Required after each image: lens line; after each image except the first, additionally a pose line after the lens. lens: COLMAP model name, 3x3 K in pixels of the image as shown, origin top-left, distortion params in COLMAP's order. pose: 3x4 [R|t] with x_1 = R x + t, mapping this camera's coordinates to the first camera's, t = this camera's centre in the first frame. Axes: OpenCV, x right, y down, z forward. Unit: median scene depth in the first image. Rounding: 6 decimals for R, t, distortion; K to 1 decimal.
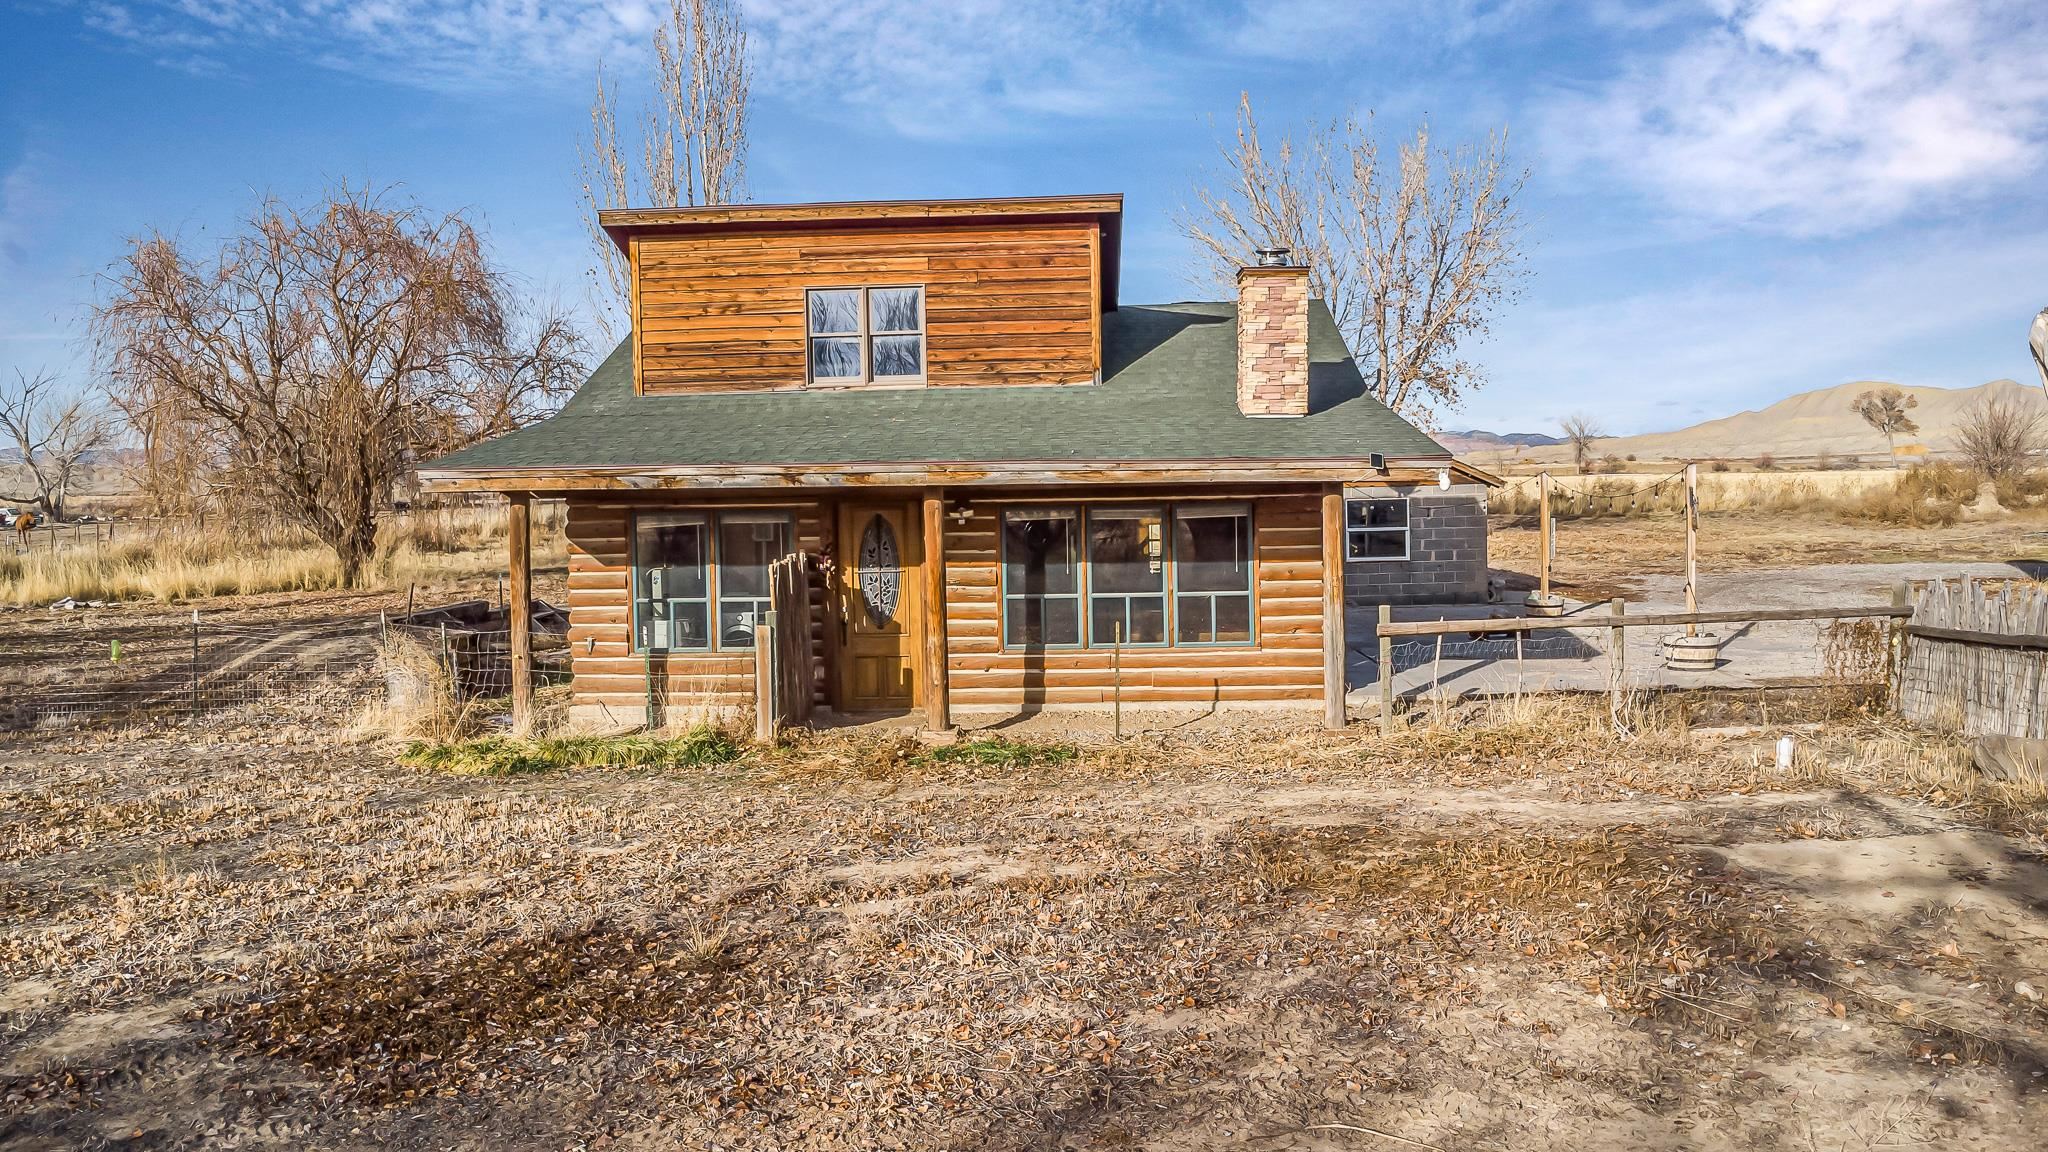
lens RADIAL K [[1469.2, 0, 1023.4], [0, 1469.2, 575.4], [0, 0, 1]] dist [0.024301, -0.010657]
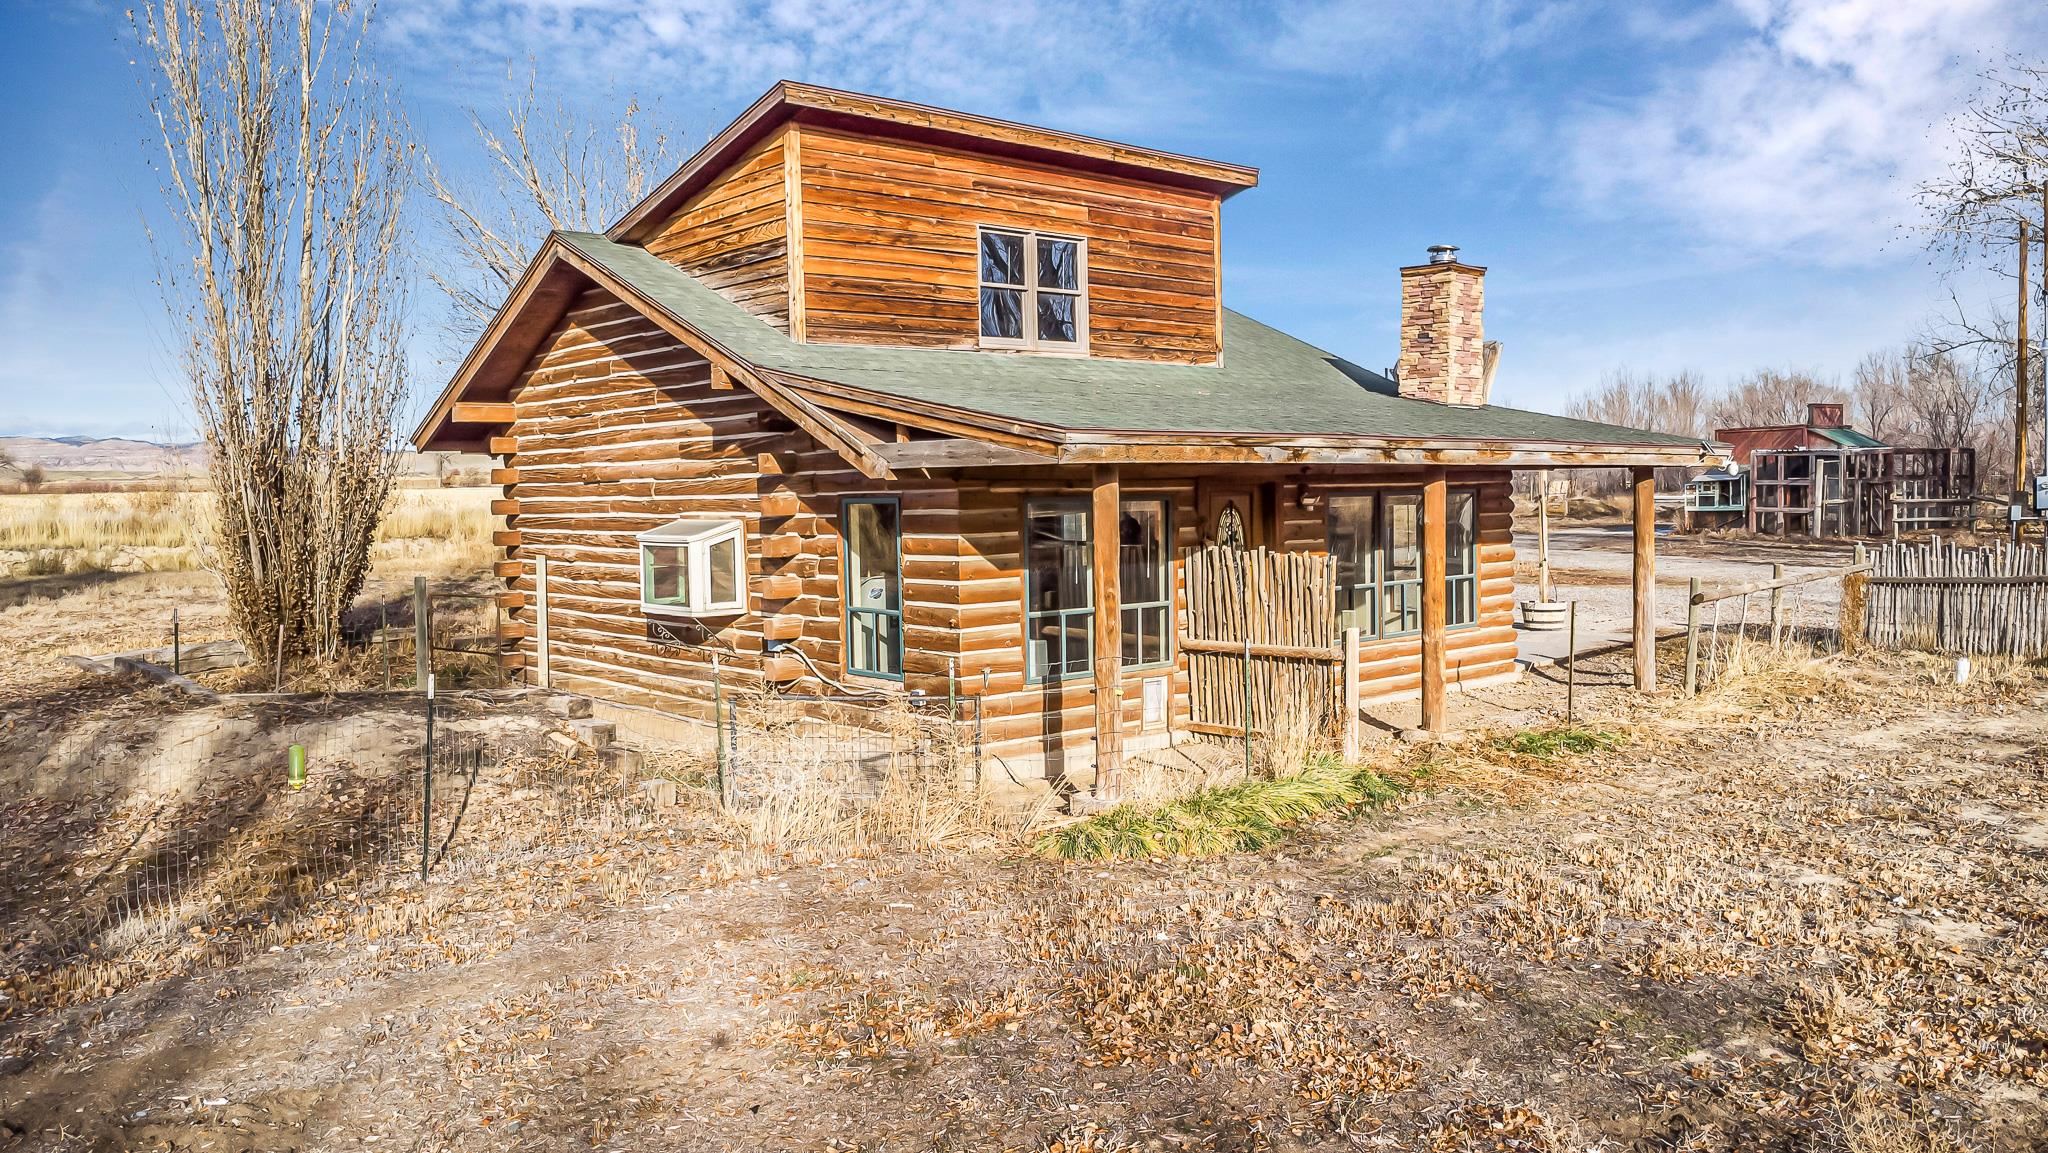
lens RADIAL K [[1469.2, 0, 1023.8], [0, 1469.2, 574.1], [0, 0, 1]] dist [0.024301, -0.010657]
pose [[0.729576, -0.035054, 0.683000, -0.695344], [0.042089, 0.999094, 0.006318, -0.007881], [-0.682603, 0.024137, 0.730391, 0.401519]]
